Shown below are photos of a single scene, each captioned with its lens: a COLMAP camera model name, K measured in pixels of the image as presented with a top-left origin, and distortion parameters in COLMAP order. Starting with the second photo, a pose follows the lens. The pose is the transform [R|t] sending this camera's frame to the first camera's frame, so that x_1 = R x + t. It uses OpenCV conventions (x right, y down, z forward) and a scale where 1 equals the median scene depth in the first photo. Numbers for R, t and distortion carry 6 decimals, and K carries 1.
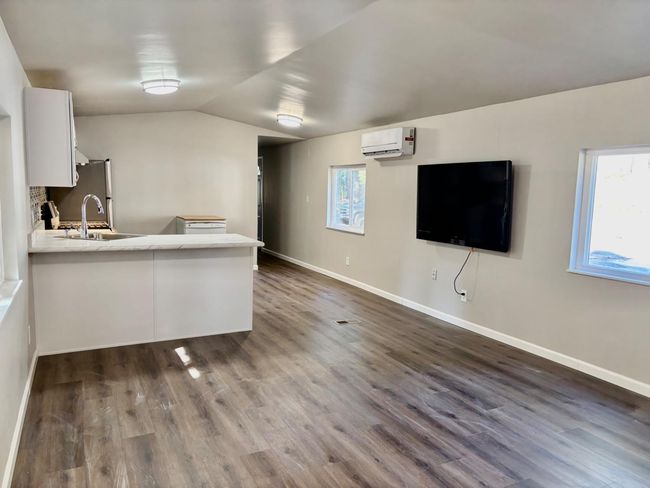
lens RADIAL K [[492.1, 0, 315.9], [0, 492.1, 249.1], [0, 0, 1]] dist [0.030279, 0.000693]
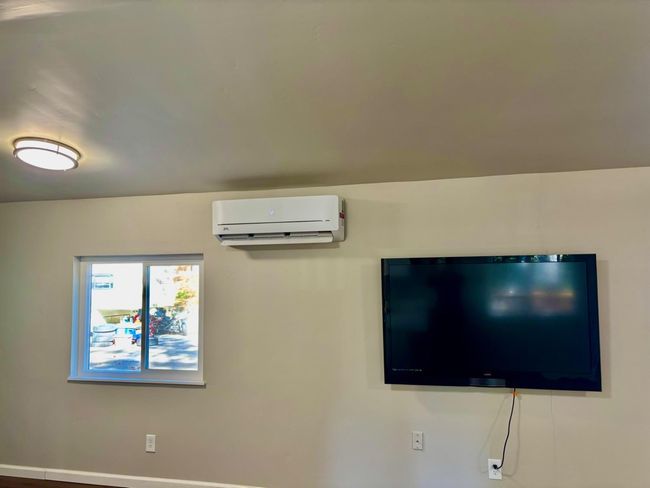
lens RADIAL K [[491.2, 0, 324.5], [0, 491.2, 248.0], [0, 0, 1]] dist [0.013024, -0.006370]
pose [[0.618334, 0.060053, 0.783618, -0.419796], [0.109204, 0.980839, -0.161337, -0.128920], [-0.778291, 0.185334, 0.599928, 0.952295]]
